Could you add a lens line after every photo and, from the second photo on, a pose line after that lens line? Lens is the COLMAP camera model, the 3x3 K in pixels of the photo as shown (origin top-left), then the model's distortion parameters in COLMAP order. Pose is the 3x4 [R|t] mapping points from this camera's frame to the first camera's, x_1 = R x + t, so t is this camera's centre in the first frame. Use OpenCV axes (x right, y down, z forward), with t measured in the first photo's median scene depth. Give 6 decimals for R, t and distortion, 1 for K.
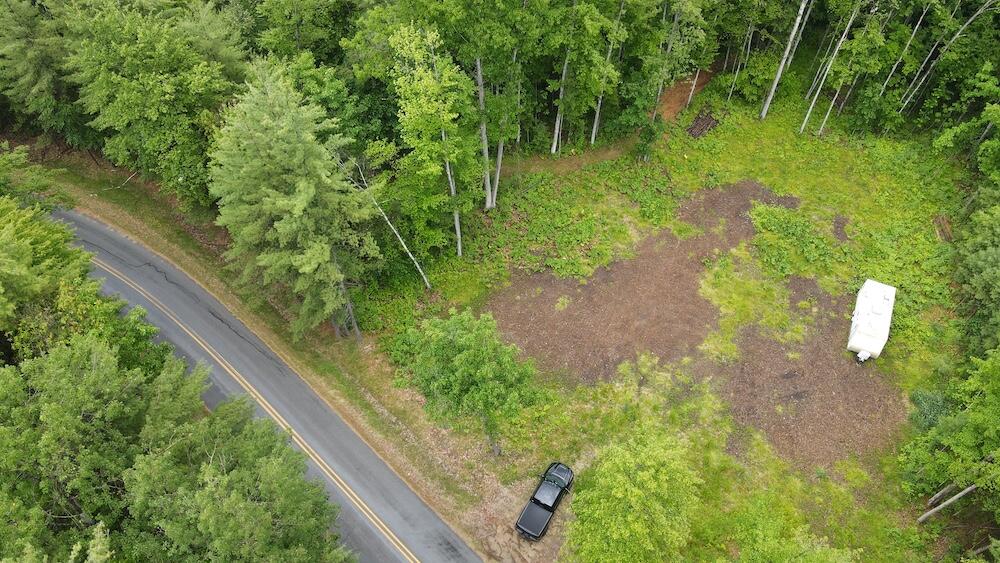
lens RADIAL K [[735.5, 0, 502.8], [0, 735.5, 297.1], [0, 0, 1]] dist [0.004112, 0.008134]
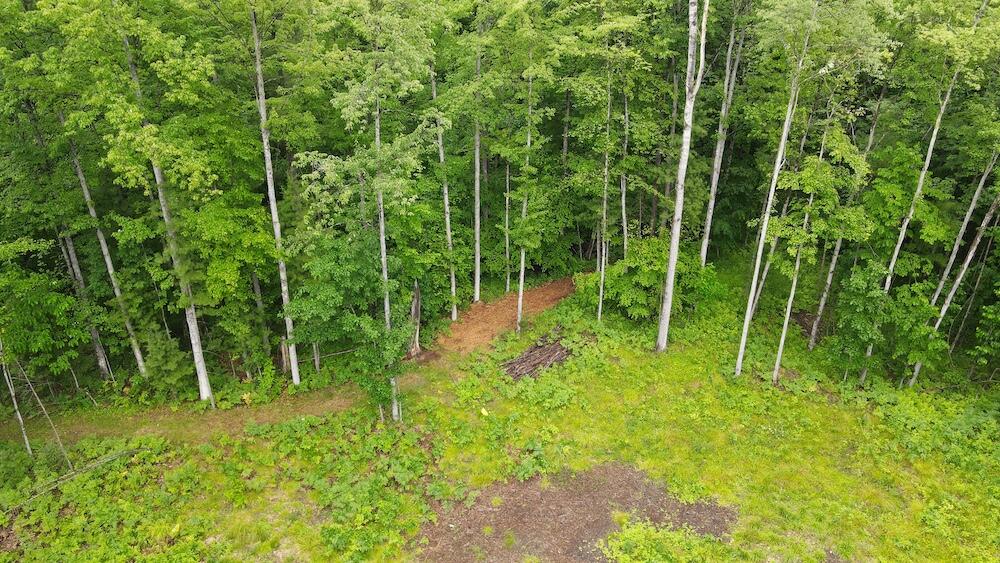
lens RADIAL K [[749.5, 0, 500.0], [0, 749.5, 281.5], [0, 0, 1]] dist [0.007011, 0.010390]
pose [[0.999384, 0.017875, -0.030212, 0.271978], [-0.029229, 0.900355, -0.434173, -0.060788], [0.019441, 0.434789, 0.900323, 0.542642]]
